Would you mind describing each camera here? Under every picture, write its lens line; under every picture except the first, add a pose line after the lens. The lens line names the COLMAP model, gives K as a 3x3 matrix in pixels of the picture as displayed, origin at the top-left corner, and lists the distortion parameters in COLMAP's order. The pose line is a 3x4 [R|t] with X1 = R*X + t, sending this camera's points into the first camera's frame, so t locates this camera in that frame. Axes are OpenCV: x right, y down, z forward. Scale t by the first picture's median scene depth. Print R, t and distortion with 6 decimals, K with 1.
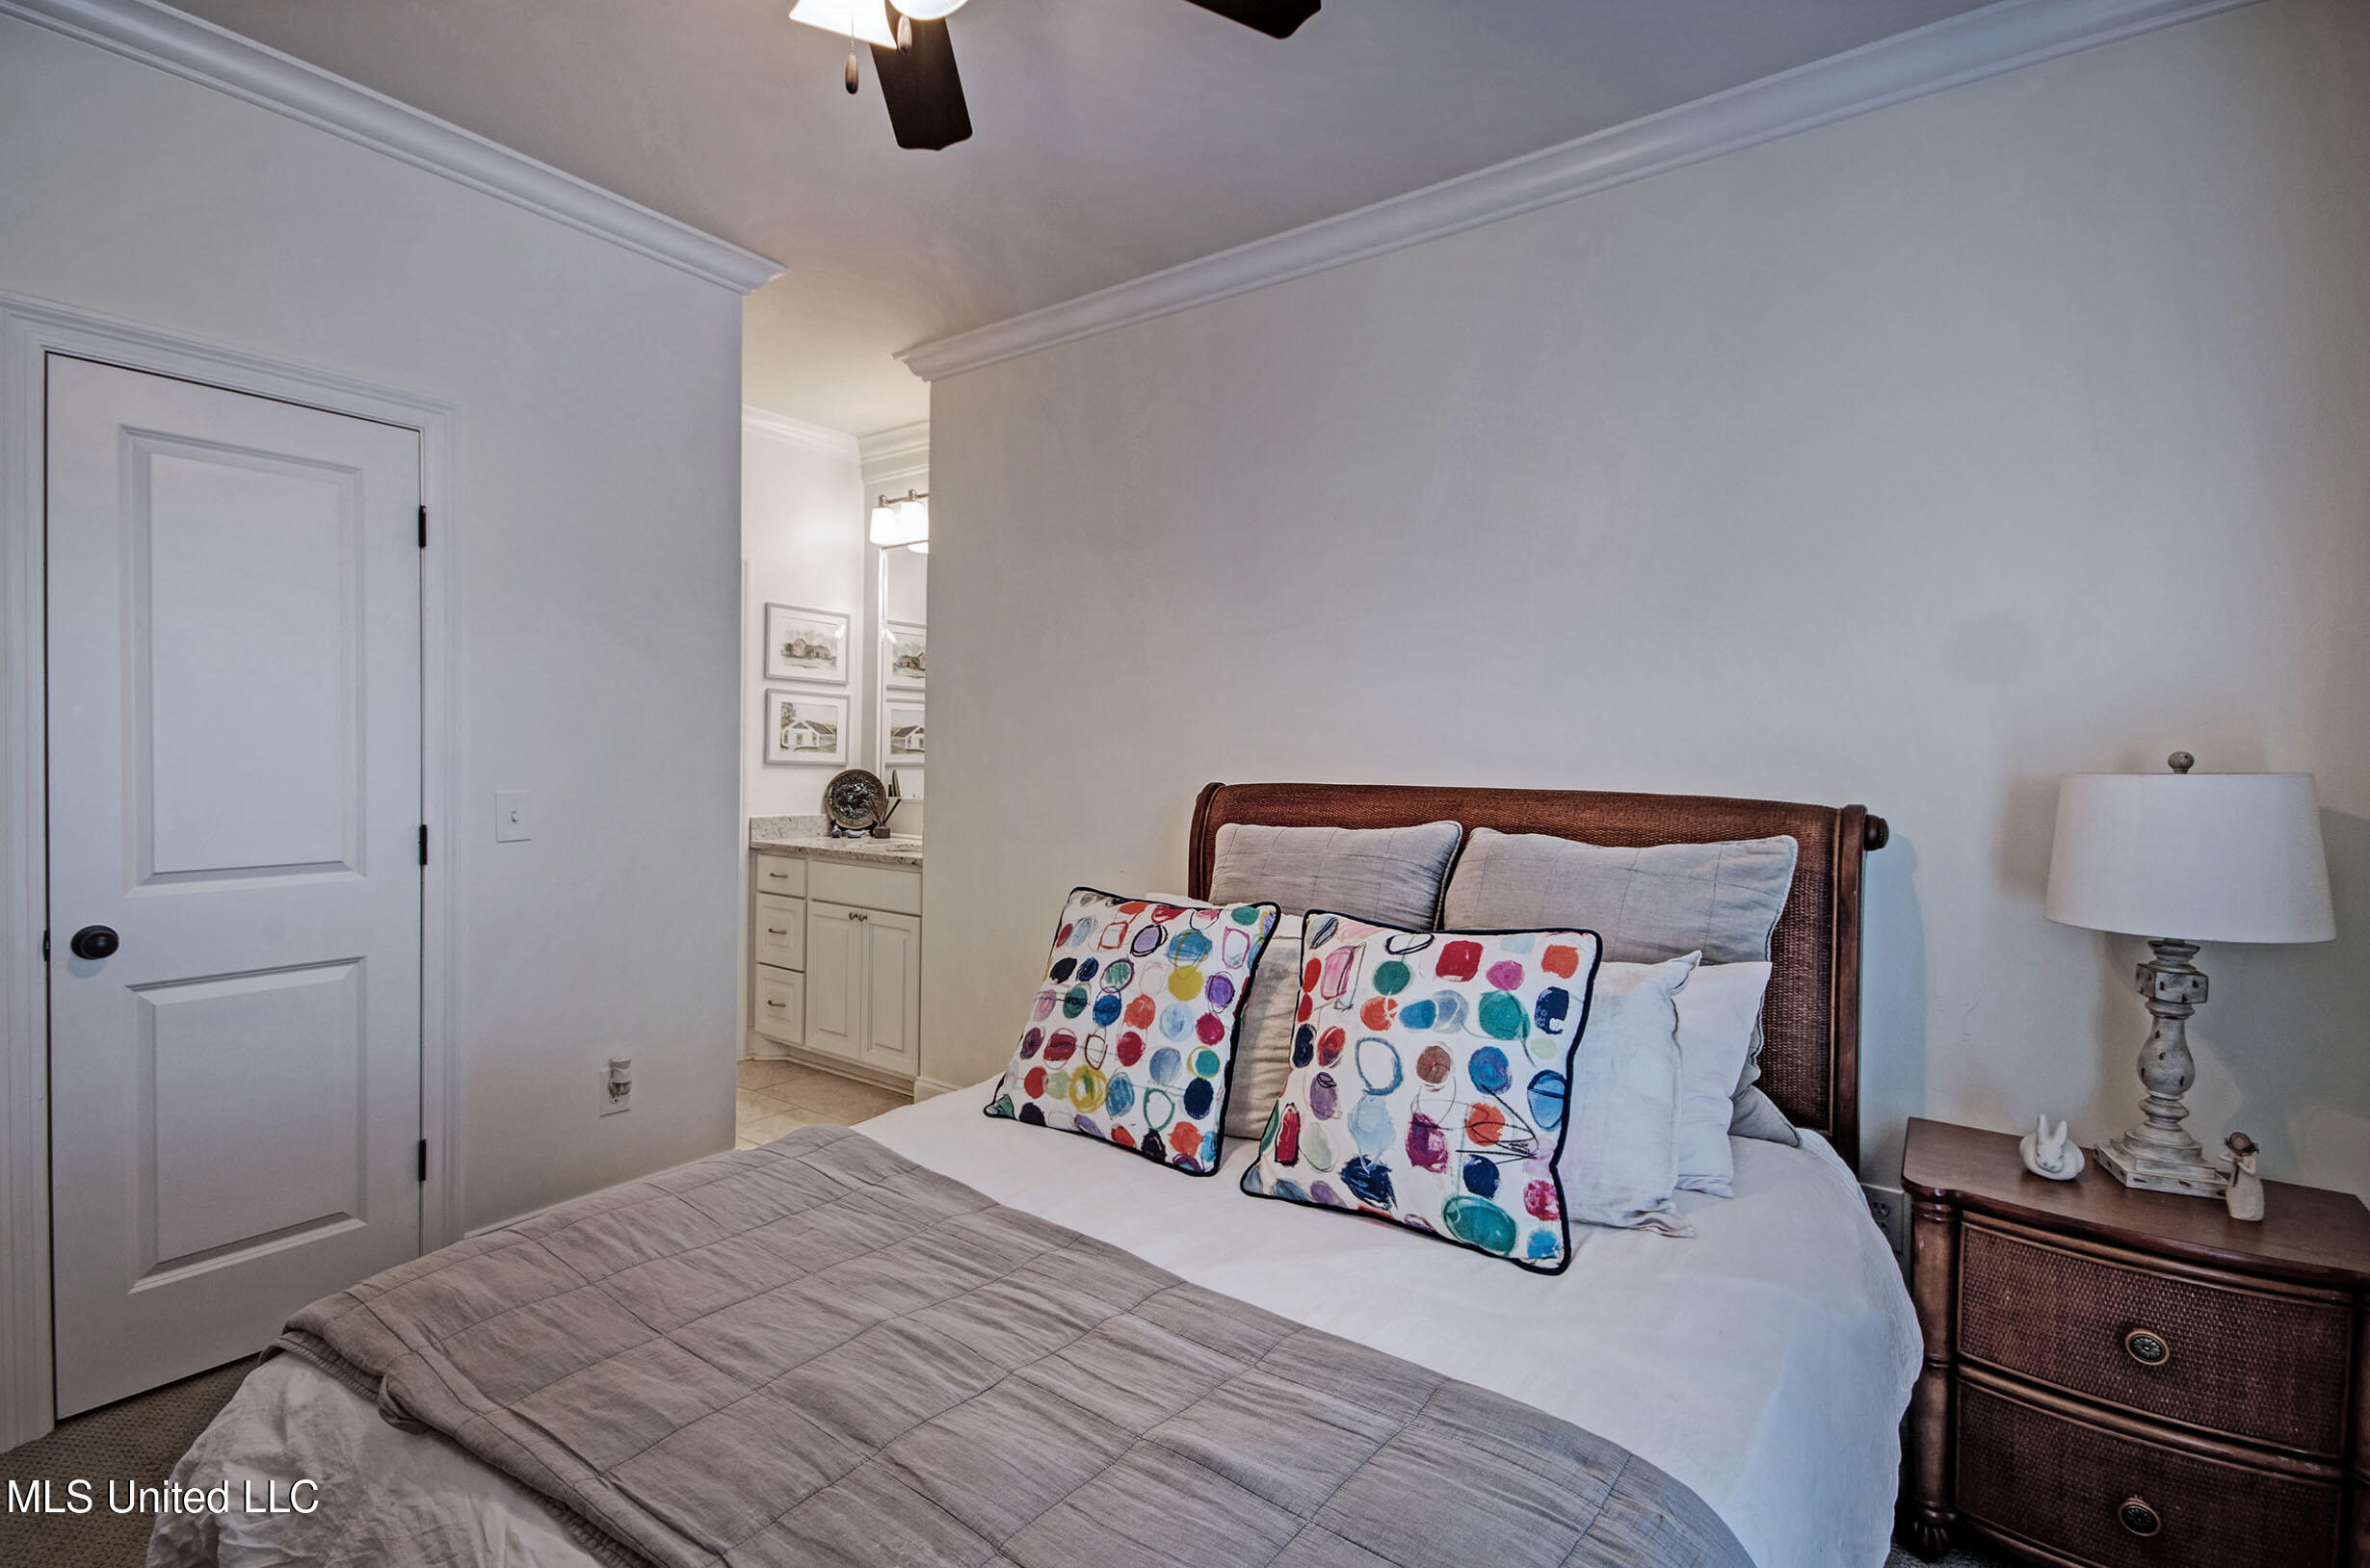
lens RADIAL K [[1071.7, 0, 1169.6], [0, 1071.7, 787.2], [0, 0, 1]] dist [0.008323, -0.000131]
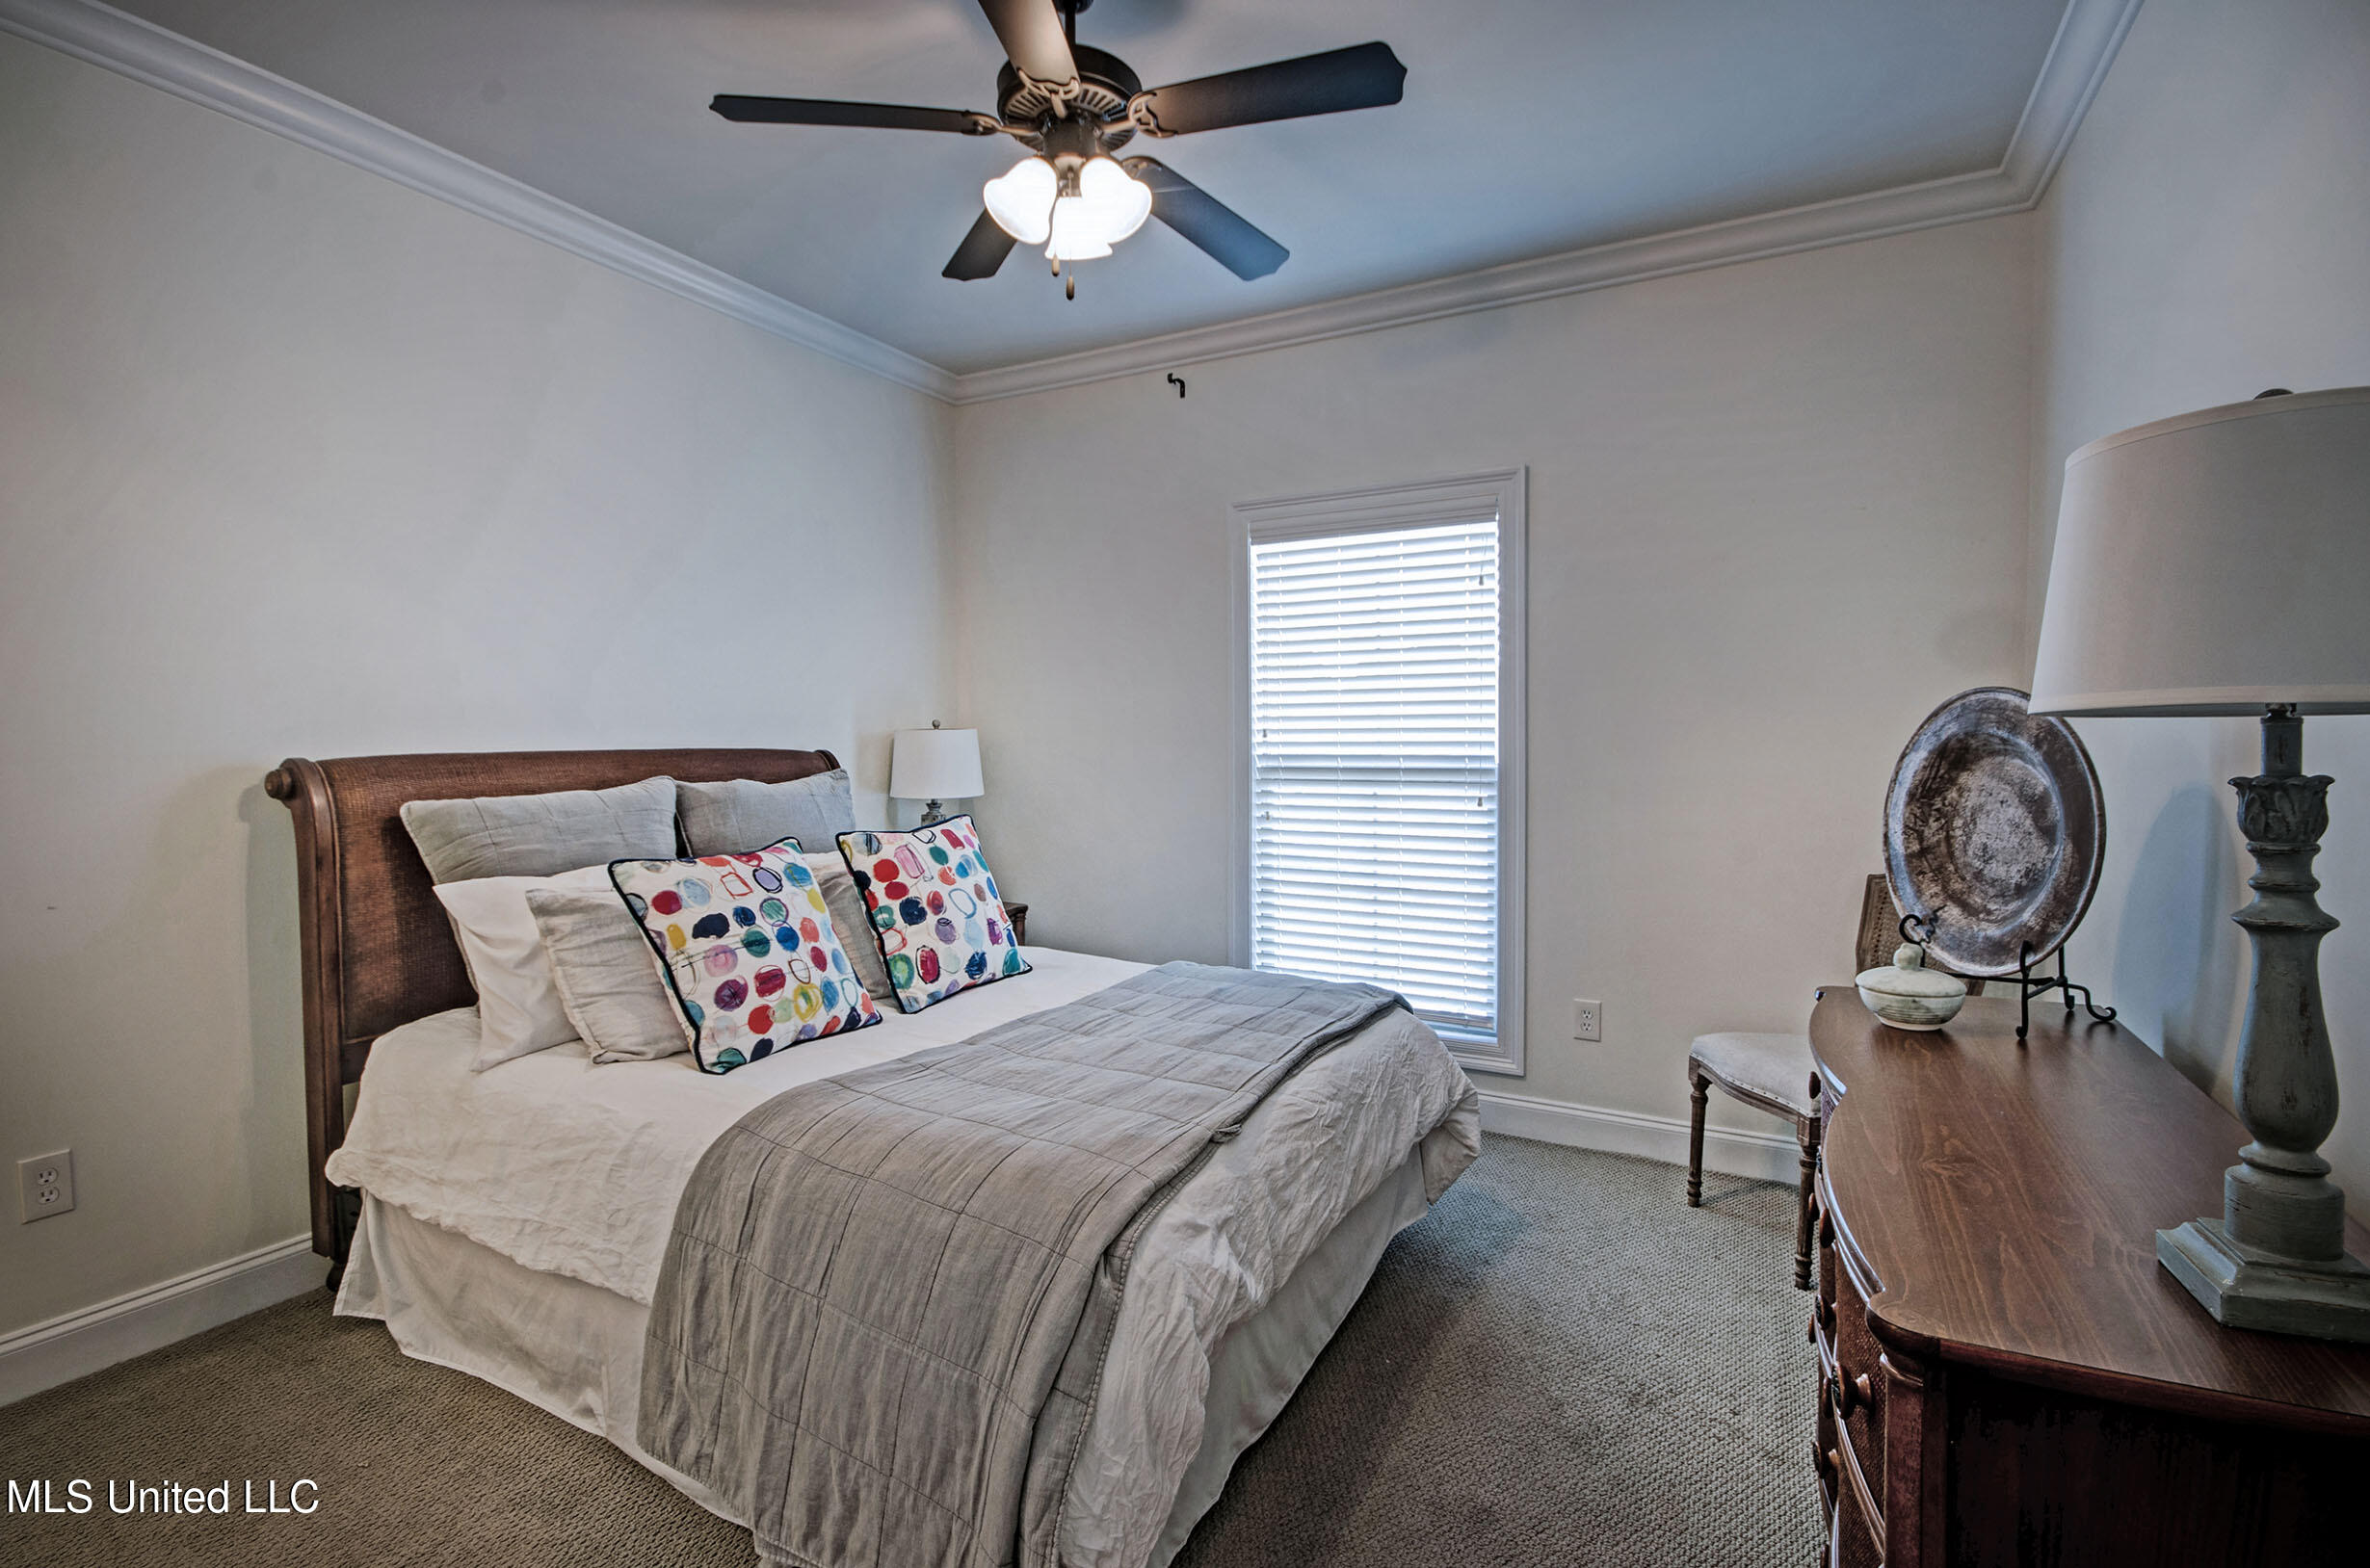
lens RADIAL K [[1071.7, 0, 1169.6], [0, 1071.7, 787.2], [0, 0, 1]] dist [0.008323, -0.000131]
pose [[-0.119722, -0.064348, 0.990720, -1.408613], [0.026630, 0.997330, 0.067995, -0.032621], [-0.992450, 0.034523, -0.117689, 0.785123]]
